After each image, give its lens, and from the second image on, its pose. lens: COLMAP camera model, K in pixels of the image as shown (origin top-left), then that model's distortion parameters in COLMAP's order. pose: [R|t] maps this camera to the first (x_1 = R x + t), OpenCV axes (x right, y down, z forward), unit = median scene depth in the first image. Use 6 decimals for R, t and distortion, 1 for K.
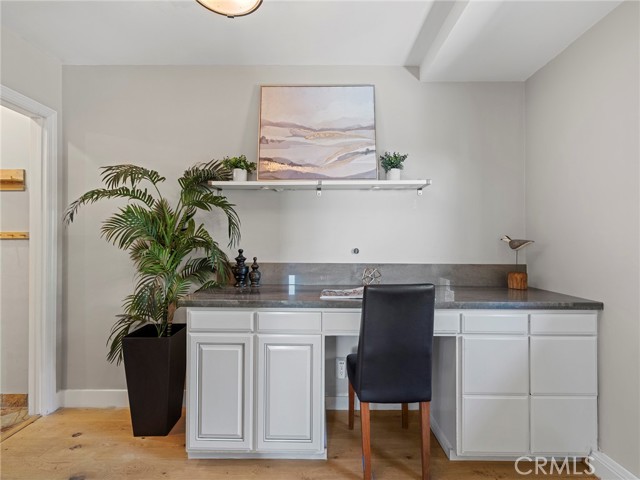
lens RADIAL K [[293.0, 0, 316.4], [0, 293.0, 242.0], [0, 0, 1]] dist [0.010858, 0.000787]
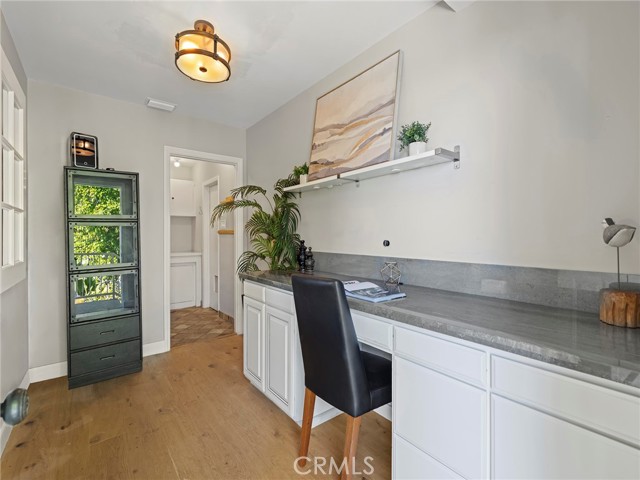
lens RADIAL K [[293.0, 0, 318.9], [0, 293.0, 237.6], [0, 0, 1]] dist [0.010858, 0.000787]
pose [[0.634255, 0.000287, -0.773124, 0.728902], [0.003946, 0.999986, 0.003608, 0.009952], [0.773114, -0.005340, 0.634245, 0.276278]]
